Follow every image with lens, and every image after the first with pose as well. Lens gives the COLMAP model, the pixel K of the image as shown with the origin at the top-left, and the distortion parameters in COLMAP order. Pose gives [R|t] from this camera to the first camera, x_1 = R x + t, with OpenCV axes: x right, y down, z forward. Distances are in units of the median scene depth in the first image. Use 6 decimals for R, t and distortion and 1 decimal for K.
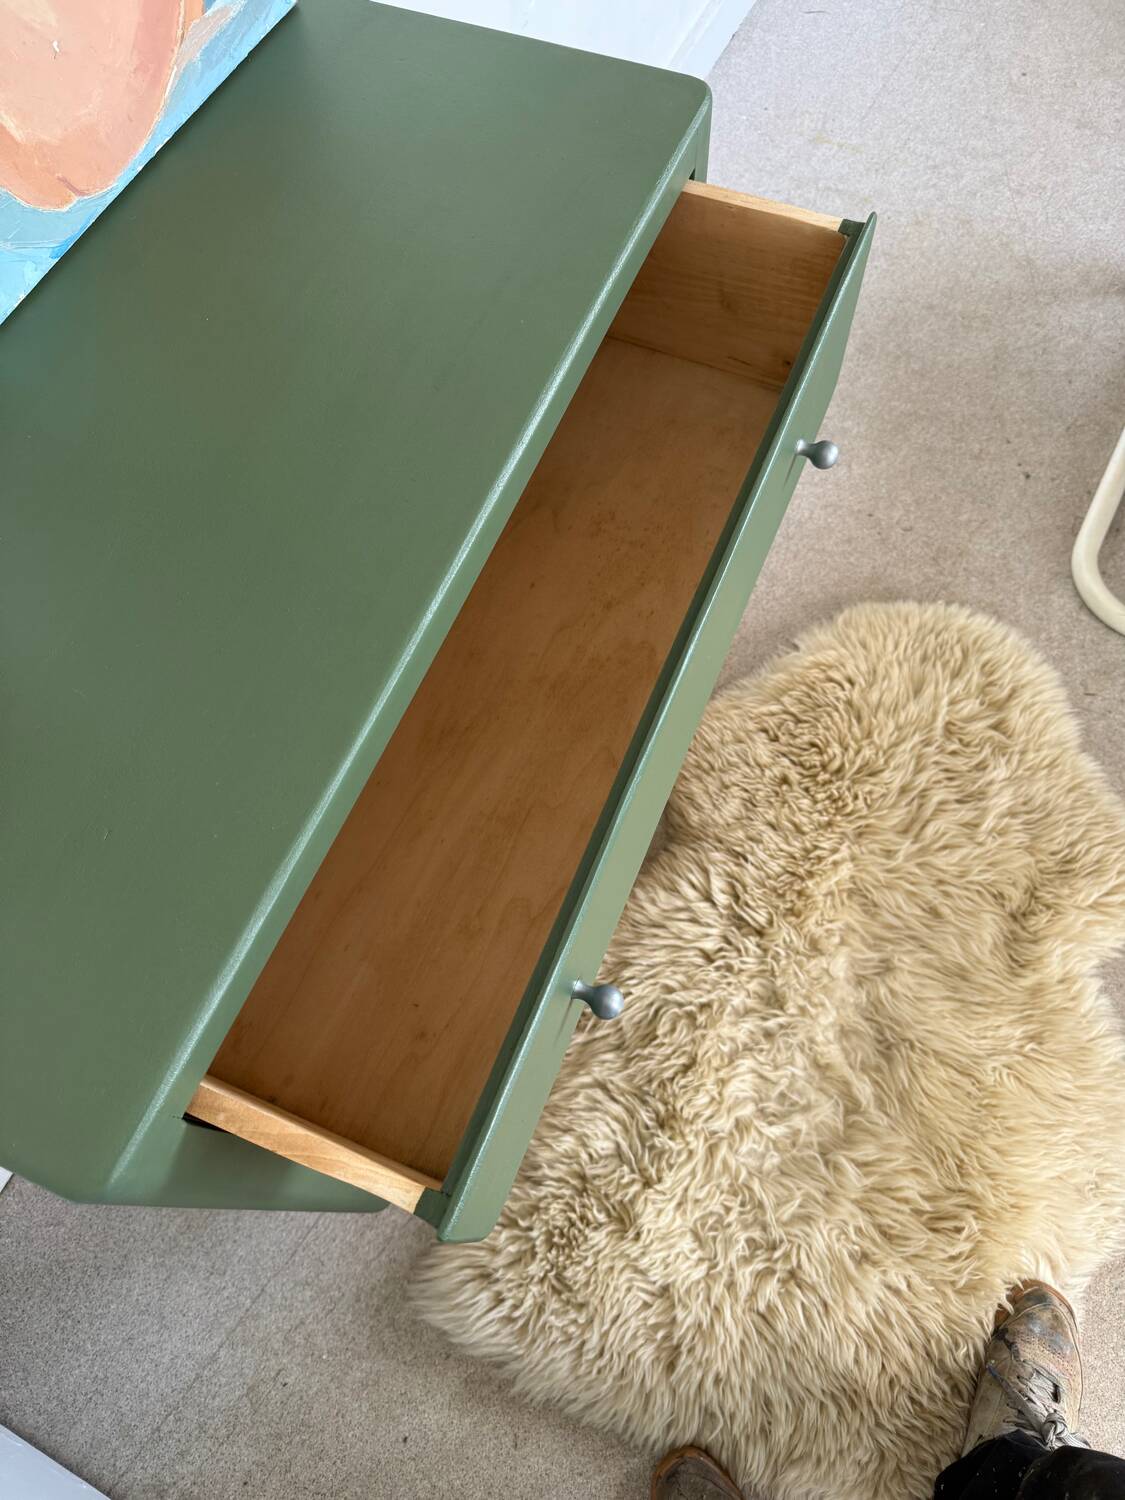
lens RADIAL K [[1070.2, 0, 563.6], [0, 1070.2, 751.4], [0, 0, 1]] dist [0.004865, -0.021755]
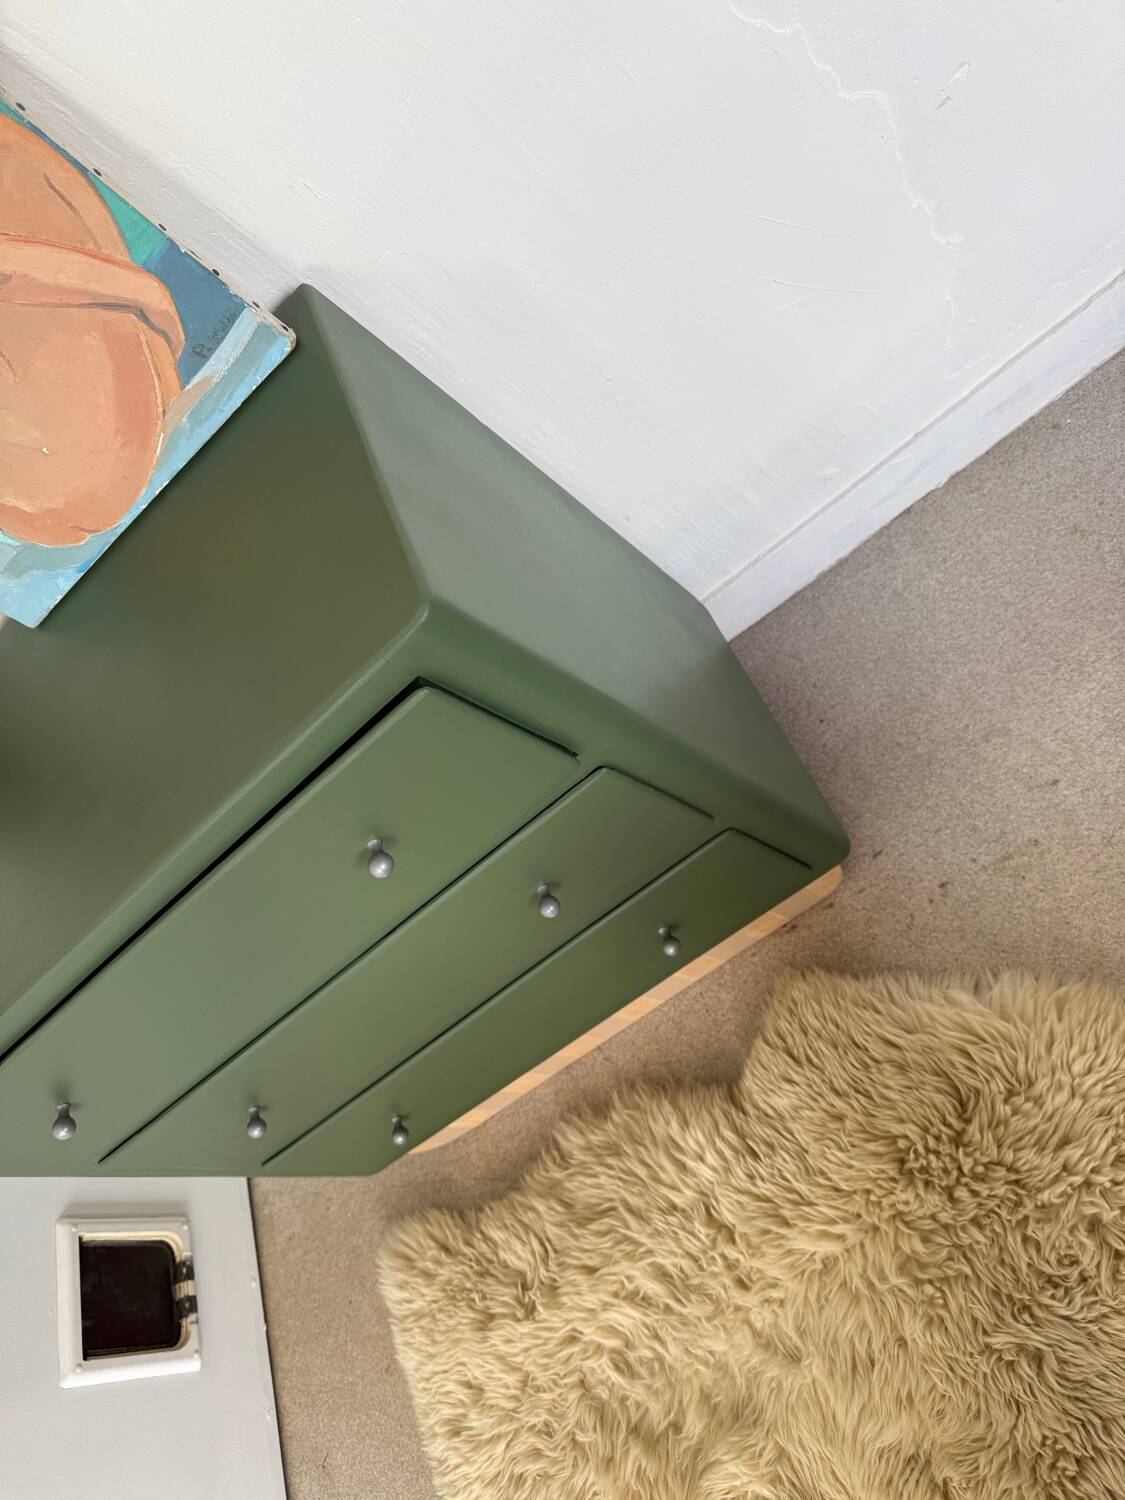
lens RADIAL K [[1070.2, 0, 557.6], [0, 1070.2, 763.9], [0, 0, 1]] dist [0.004865, -0.021755]
pose [[0.620817, 0.475620, -0.623195, 0.514855], [-0.255559, 0.874294, 0.412673, -0.573926], [0.741131, -0.096931, 0.664326, 0.308622]]
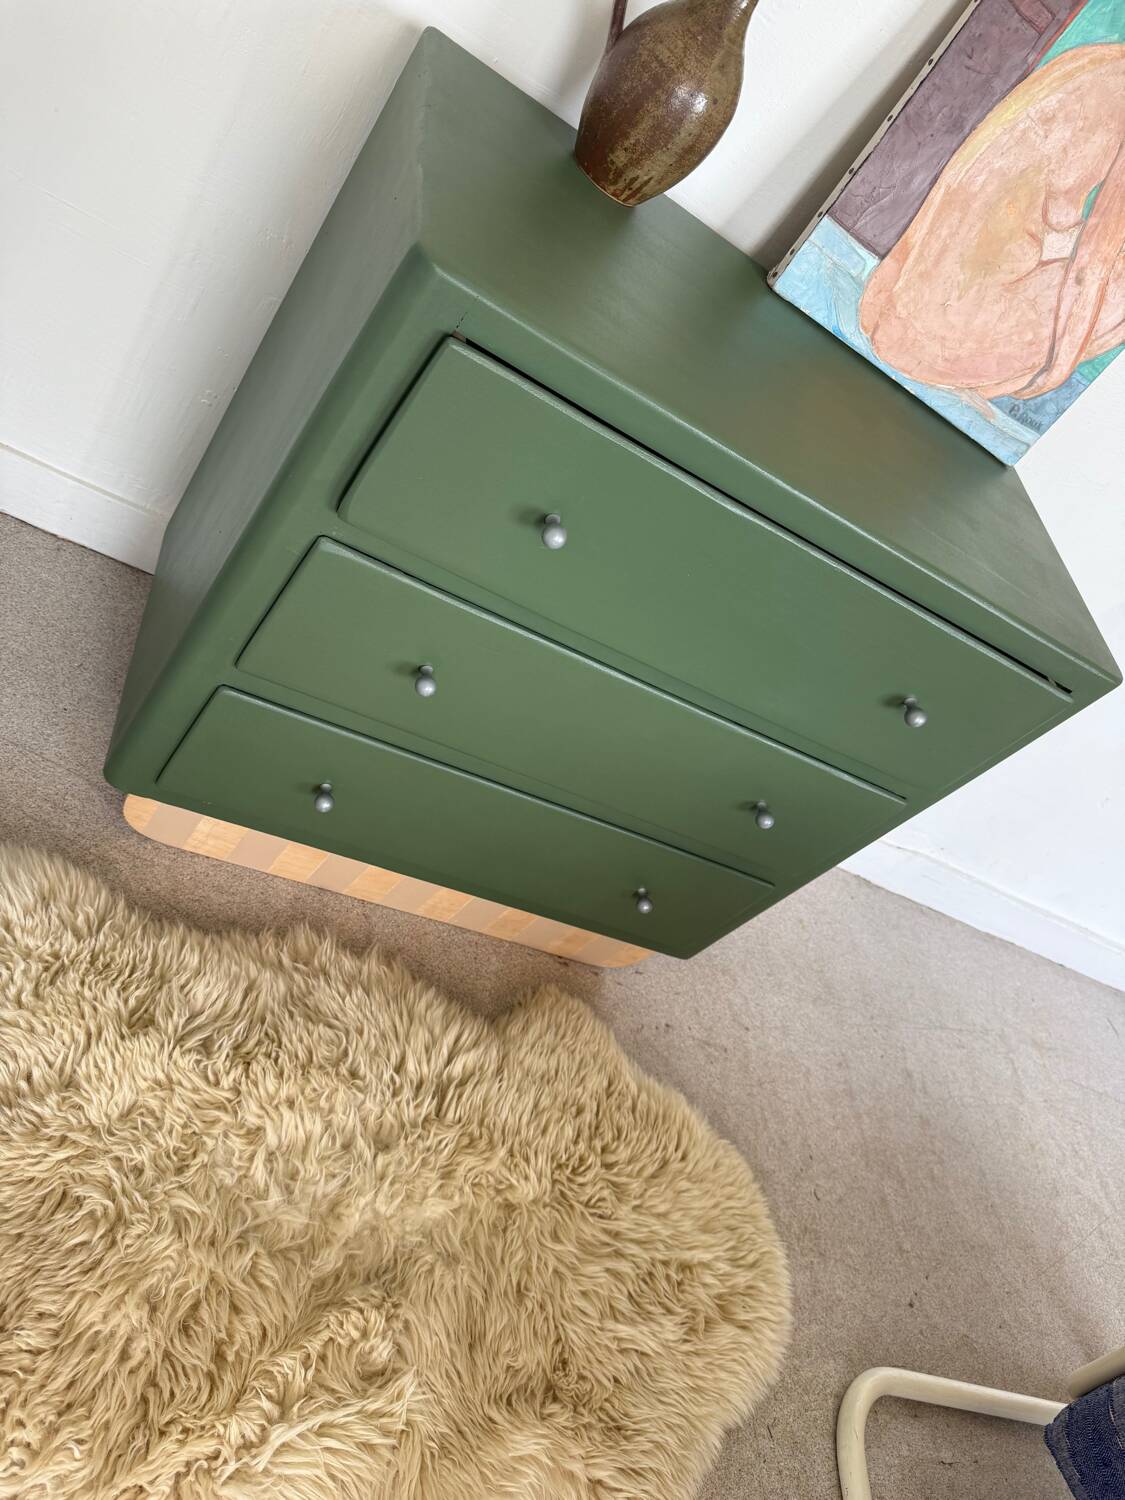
lens RADIAL K [[1070.2, 0, 550.1], [0, 1070.2, 750.5], [0, 0, 1]] dist [0.004865, -0.021755]
pose [[0.346591, 0.869446, -0.352048, 0.283266], [-0.907679, 0.216187, -0.359698, 0.368335], [-0.236630, 0.444214, 0.864107, 0.004436]]
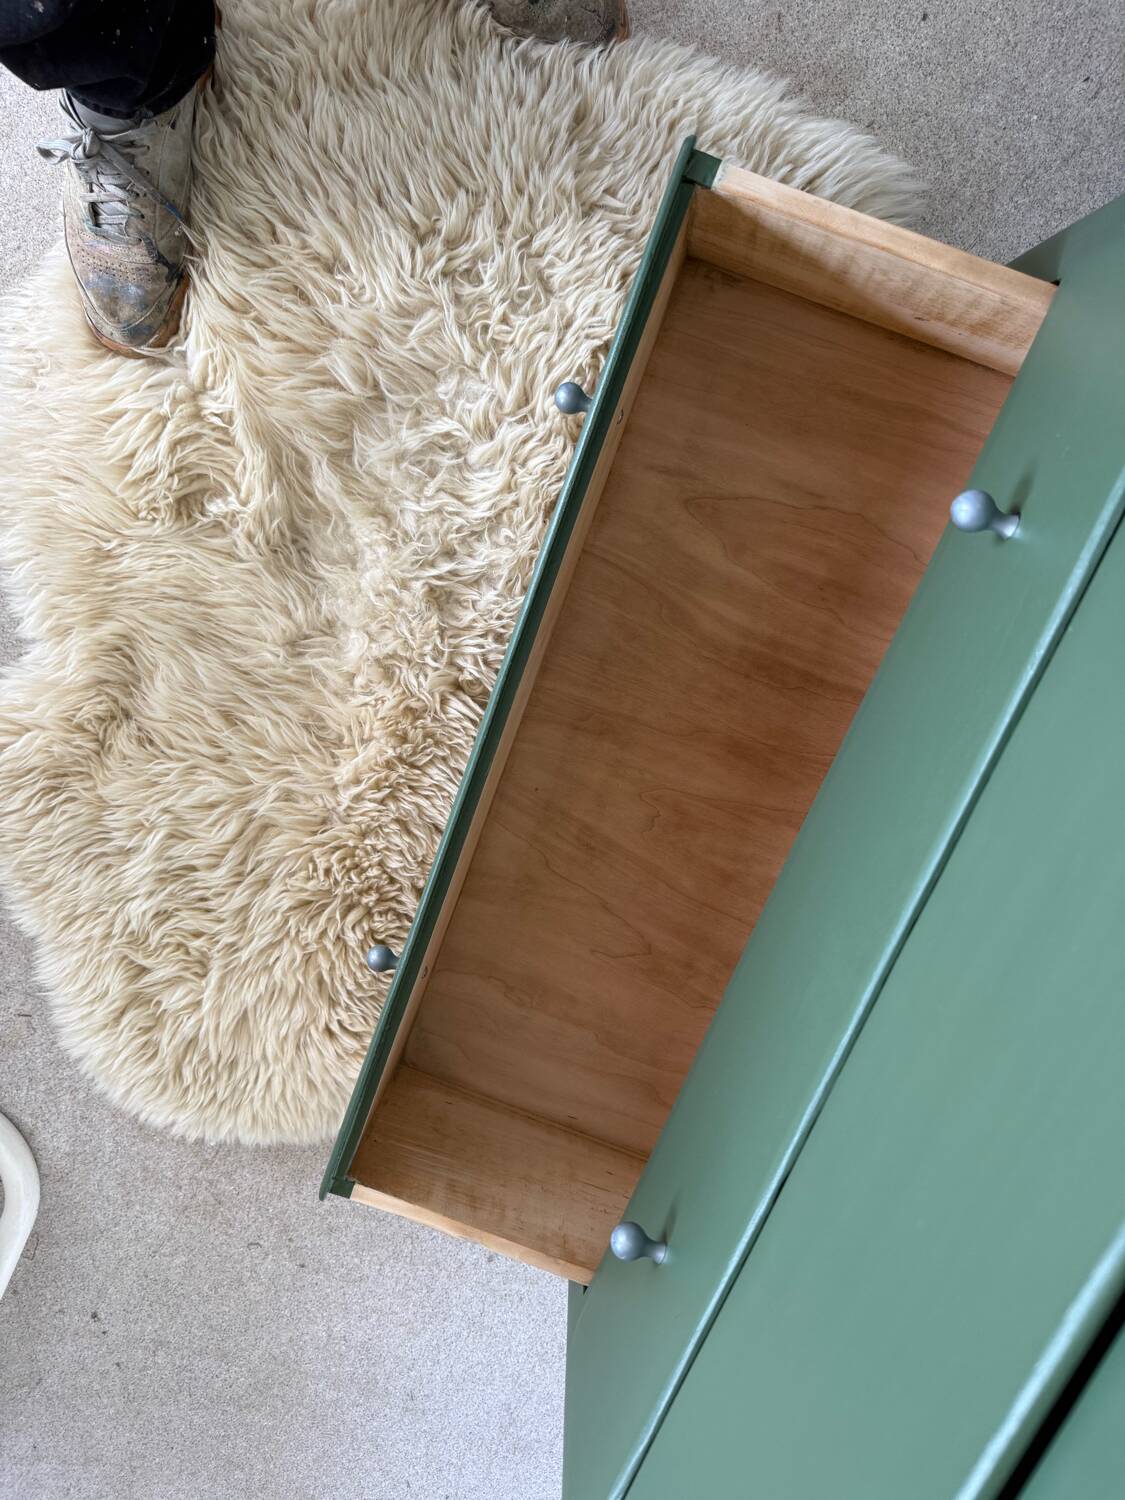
lens RADIAL K [[1070.2, 0, 573.5], [0, 1070.2, 754.5], [0, 0, 1]] dist [0.004865, -0.021755]
pose [[-0.996953, 0.018852, 0.075692, 0.050277], [-0.005006, -0.983819, 0.179093, -0.010785], [0.077844, 0.178169, 0.980916, 0.296514]]
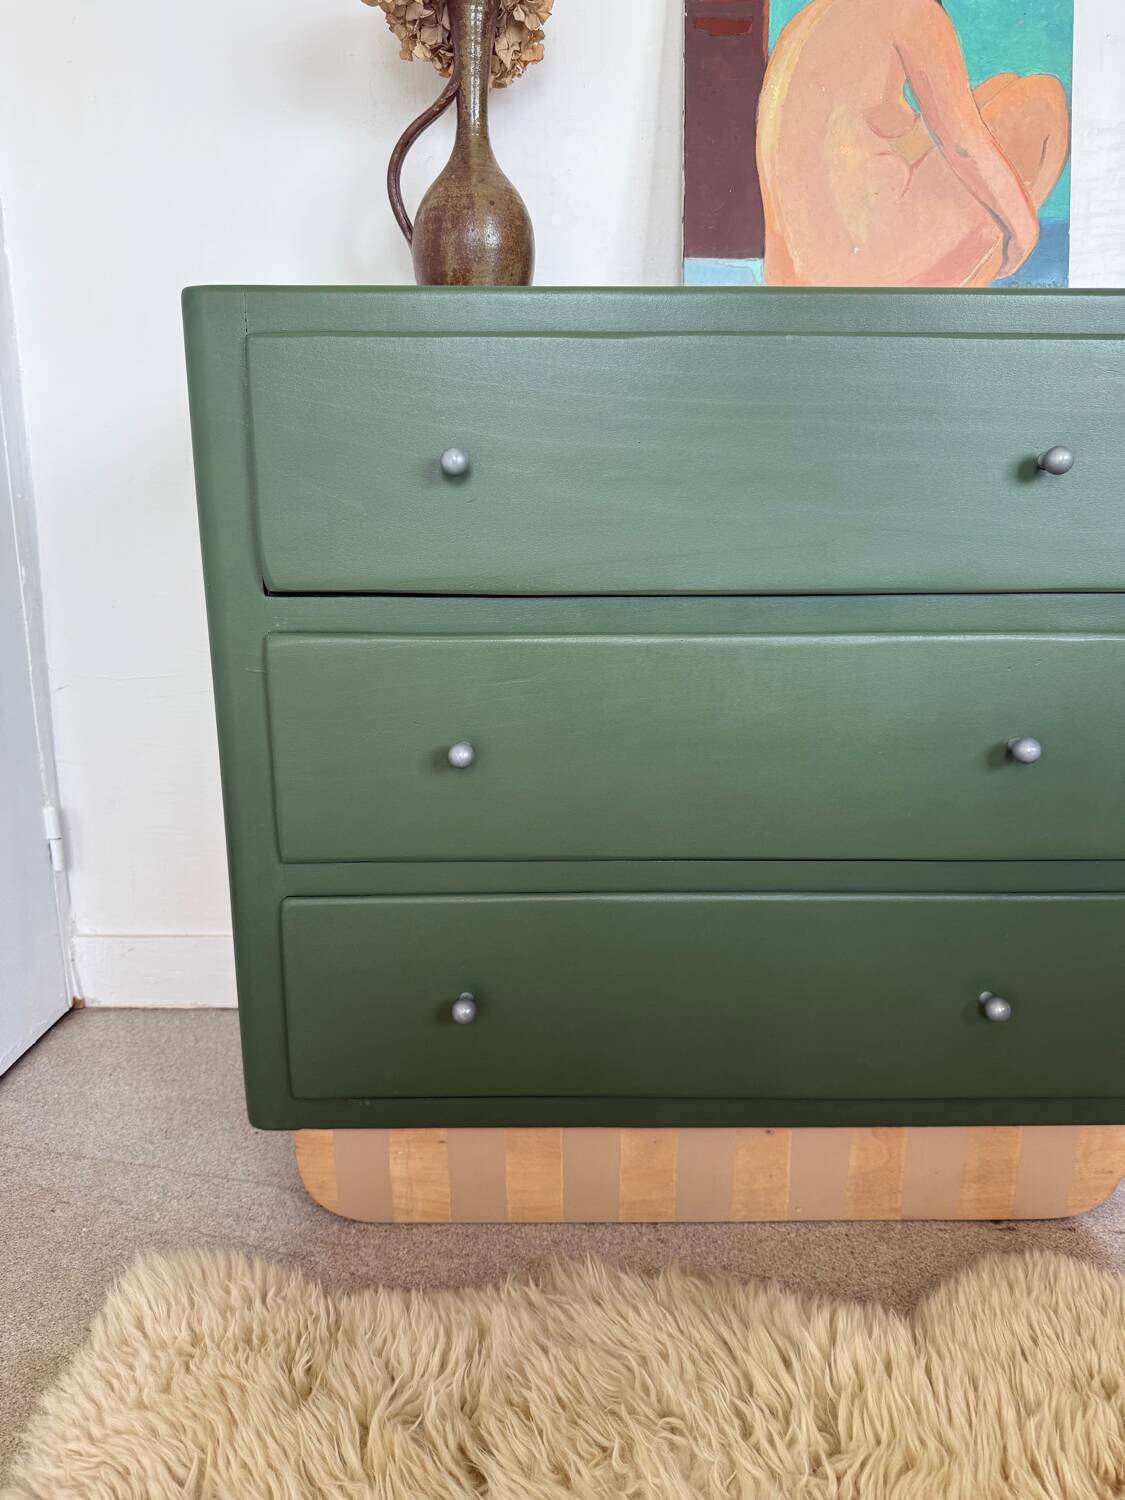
lens RADIAL K [[1070.2, 0, 561.8], [0, 1070.2, 744.9], [0, 0, 1]] dist [0.004865, -0.021755]
pose [[0.409299, 0.267488, -0.872310, 0.527859], [-0.841298, 0.480658, -0.247357, 0.261592], [0.353118, 0.835116, 0.421769, 0.437793]]
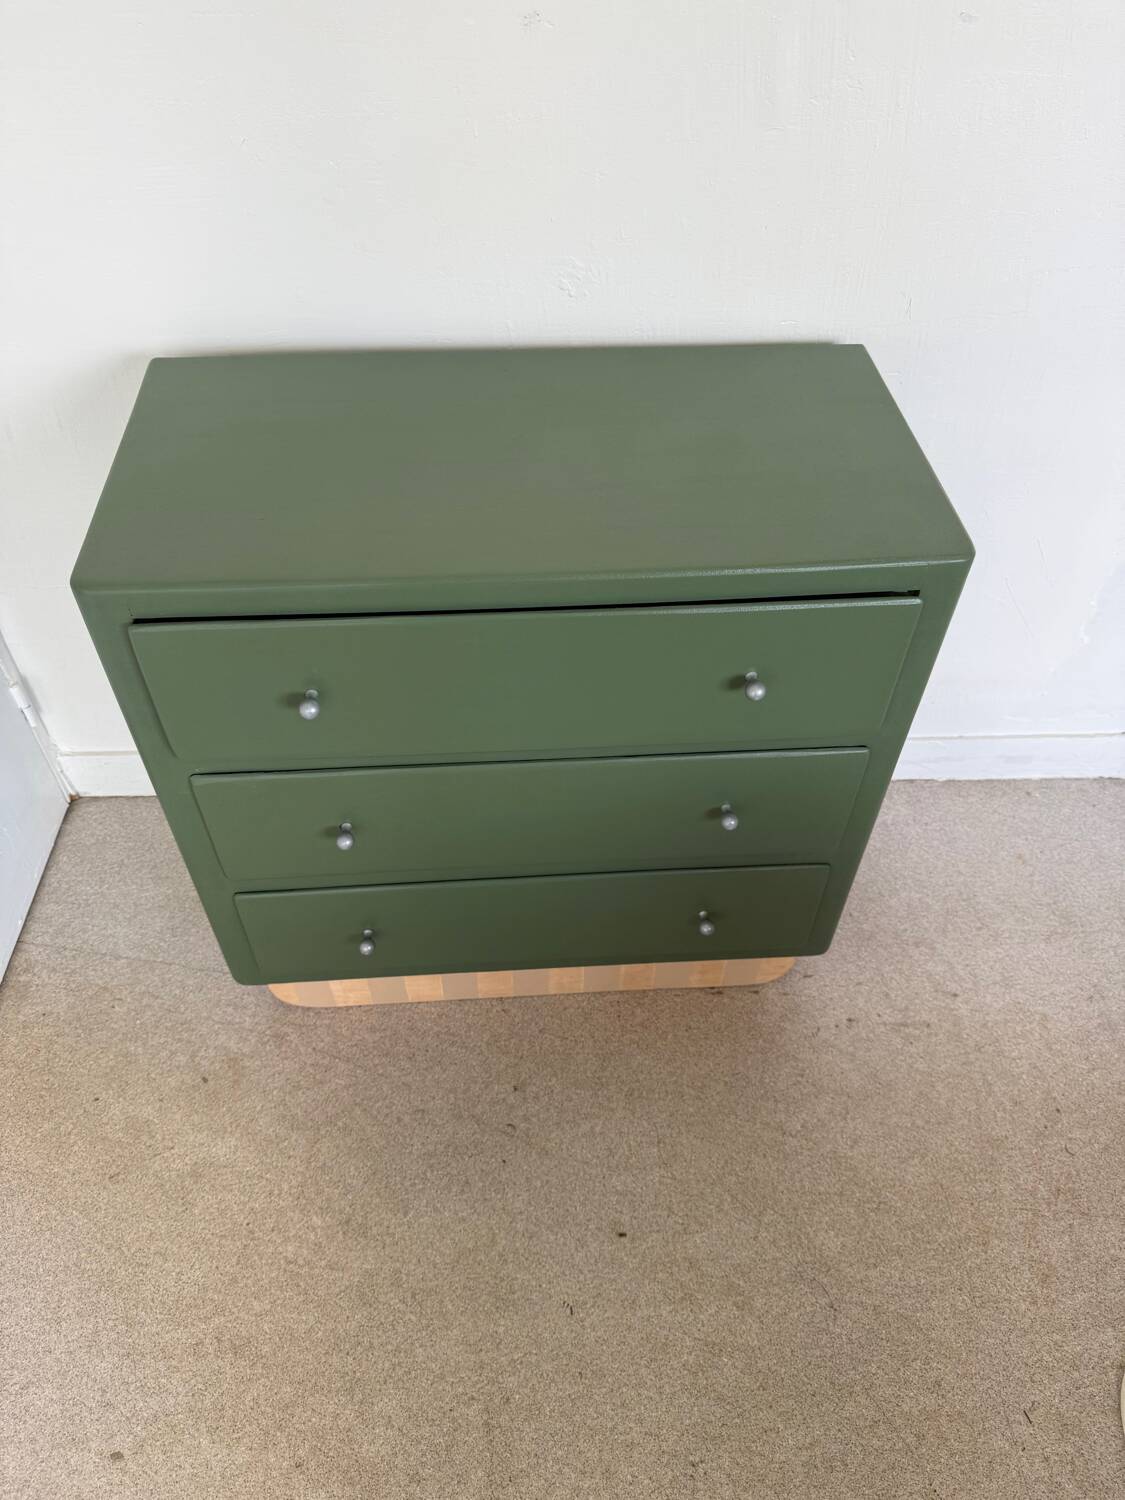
lens RADIAL K [[1070.2, 0, 567.8], [0, 1070.2, 759.0], [0, 0, 1]] dist [0.004865, -0.021755]
pose [[0.462668, 0.692669, -0.553306, 0.499535], [-0.825370, 0.564356, 0.016337, -0.071547], [0.323578, 0.449124, 0.832818, -0.068972]]
